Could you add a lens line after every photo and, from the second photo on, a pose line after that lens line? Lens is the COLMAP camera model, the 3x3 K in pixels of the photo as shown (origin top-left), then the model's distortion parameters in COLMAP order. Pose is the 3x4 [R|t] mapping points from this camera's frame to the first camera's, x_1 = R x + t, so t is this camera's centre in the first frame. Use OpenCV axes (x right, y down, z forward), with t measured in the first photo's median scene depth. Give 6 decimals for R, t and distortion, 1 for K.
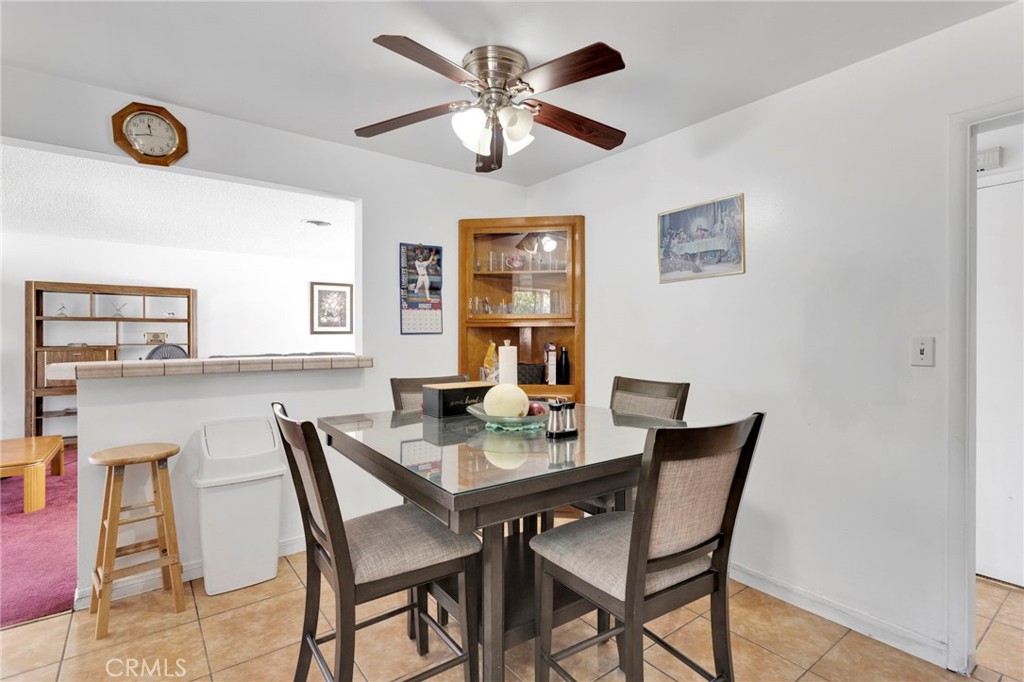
lens RADIAL K [[488.4, 0, 512.0], [0, 488.4, 337.7], [0, 0, 1]] dist [-0.002184, -0.000144]
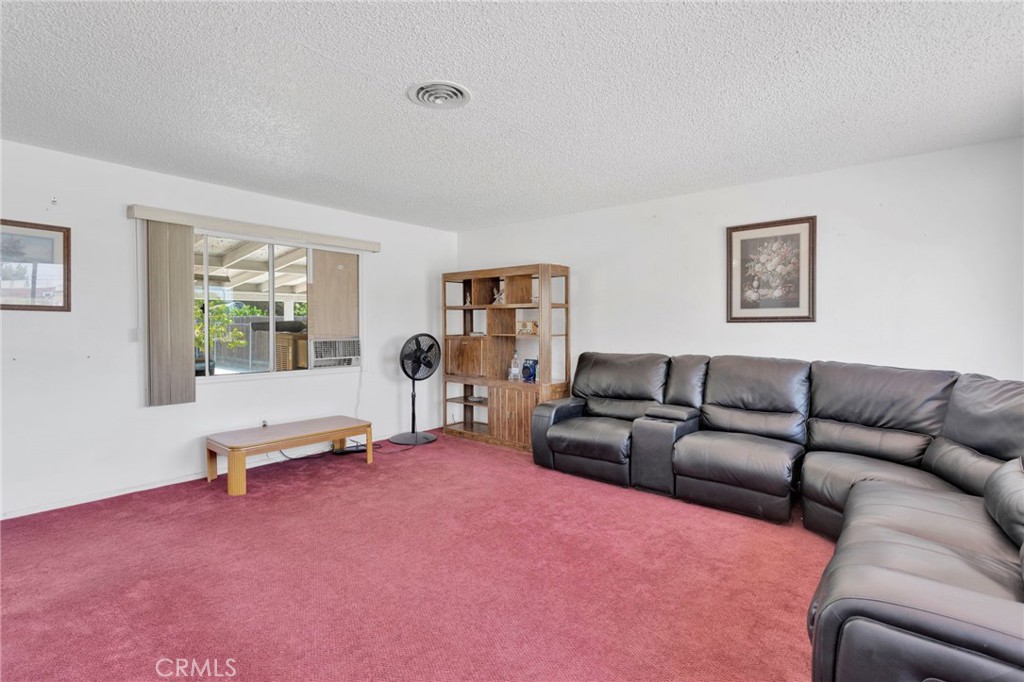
lens RADIAL K [[488.4, 0, 512.5], [0, 488.4, 335.0], [0, 0, 1]] dist [-0.002184, -0.000144]
pose [[0.217067, 0.022081, -0.975907, 0.075644], [-0.003116, 0.999755, 0.021927, -0.004357], [0.976152, -0.001719, 0.217083, 0.633630]]
